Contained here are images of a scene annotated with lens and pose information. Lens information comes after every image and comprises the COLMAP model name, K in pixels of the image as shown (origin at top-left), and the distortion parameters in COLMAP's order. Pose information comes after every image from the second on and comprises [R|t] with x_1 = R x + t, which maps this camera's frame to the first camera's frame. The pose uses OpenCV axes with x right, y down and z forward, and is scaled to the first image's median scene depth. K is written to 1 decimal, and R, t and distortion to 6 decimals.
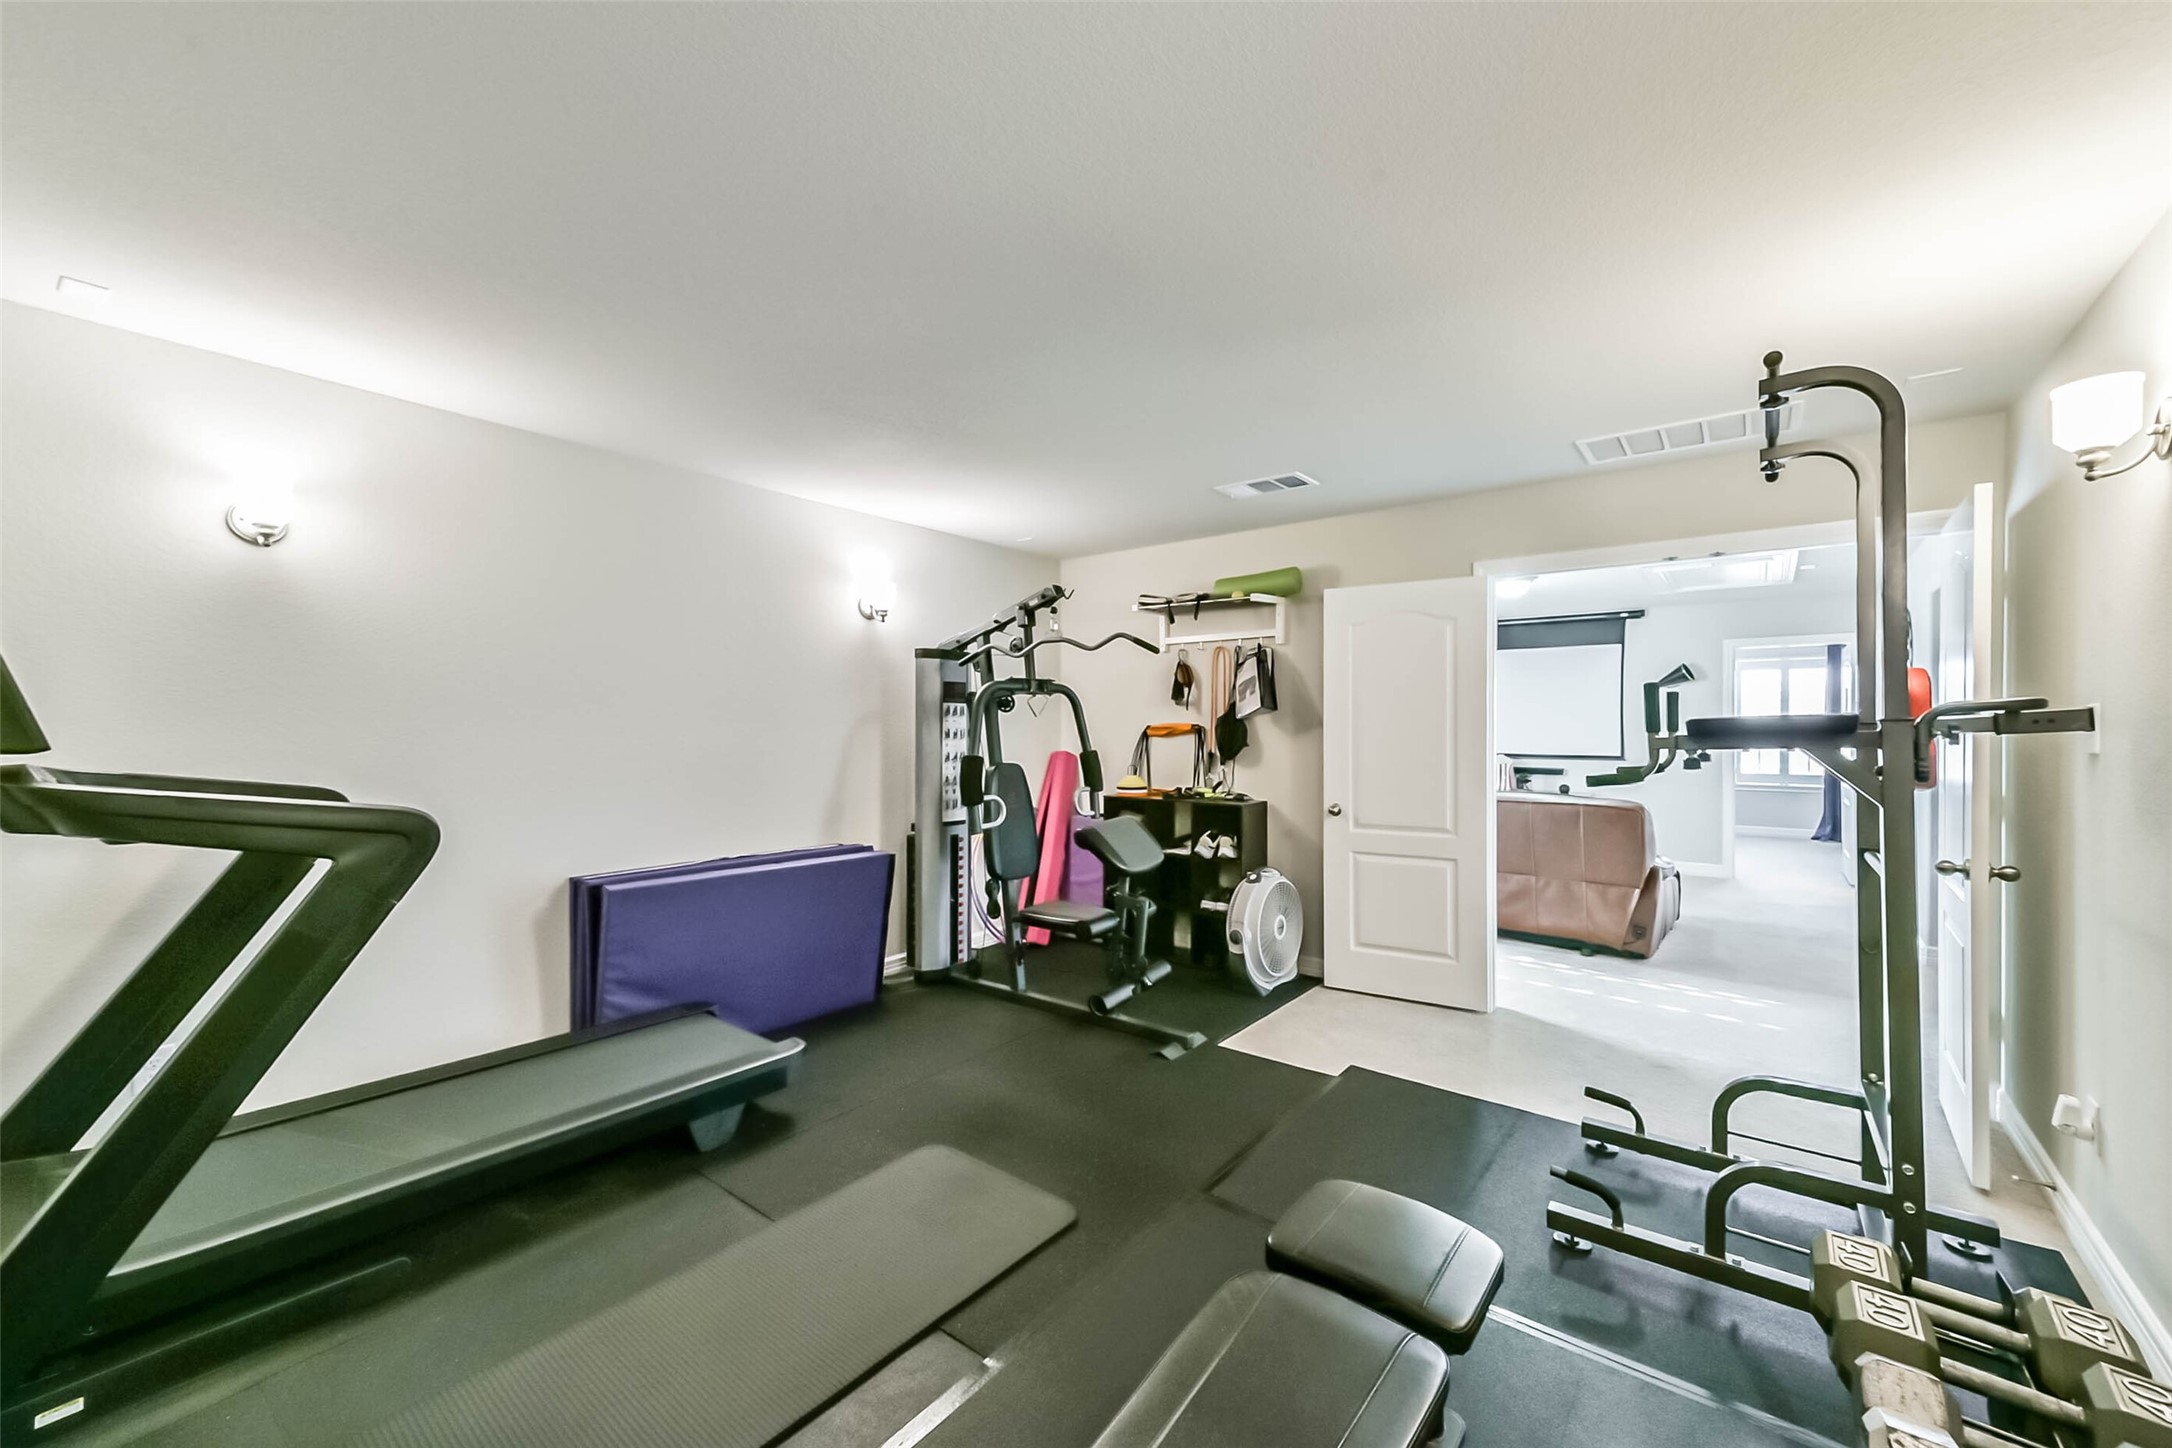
lens RADIAL K [[831.8, 0, 1085.9], [0, 831.8, 726.2], [0, 0, 1]] dist [0.030599, 0.000600]
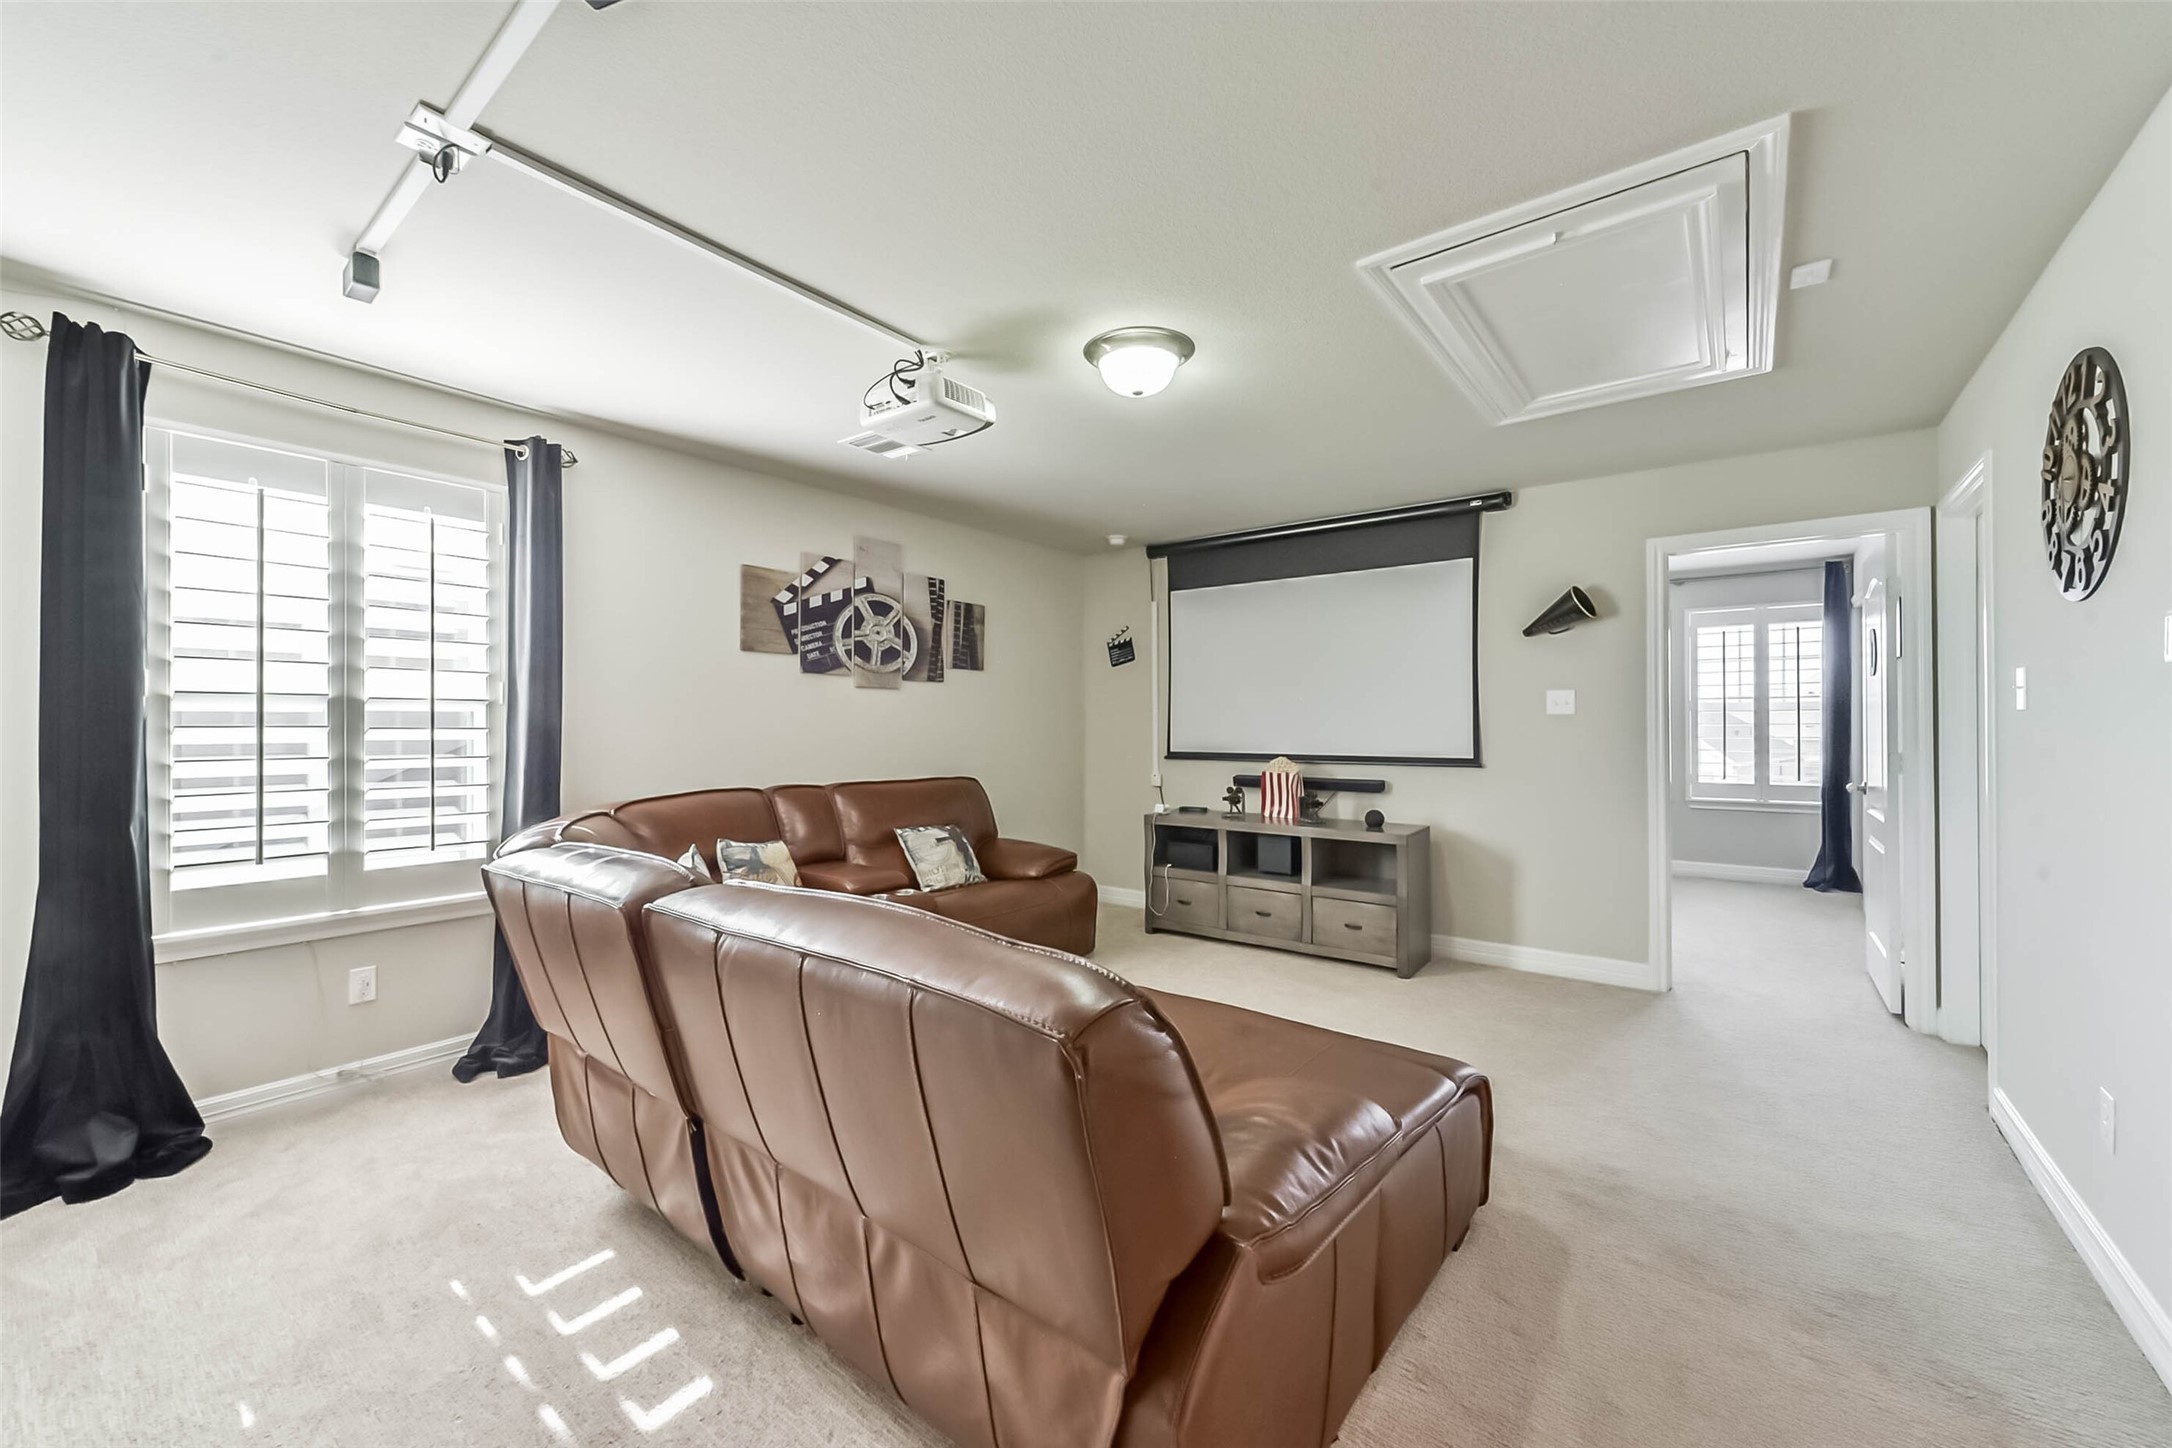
lens RADIAL K [[831.8, 0, 1093.3], [0, 831.8, 724.4], [0, 0, 1]] dist [0.030599, 0.000600]
pose [[0.999837, 0.000680, 0.018039, 0.372436], [-0.000632, 0.999996, -0.002666, 0.013862], [-0.018041, 0.002654, 0.999834, 0.449808]]
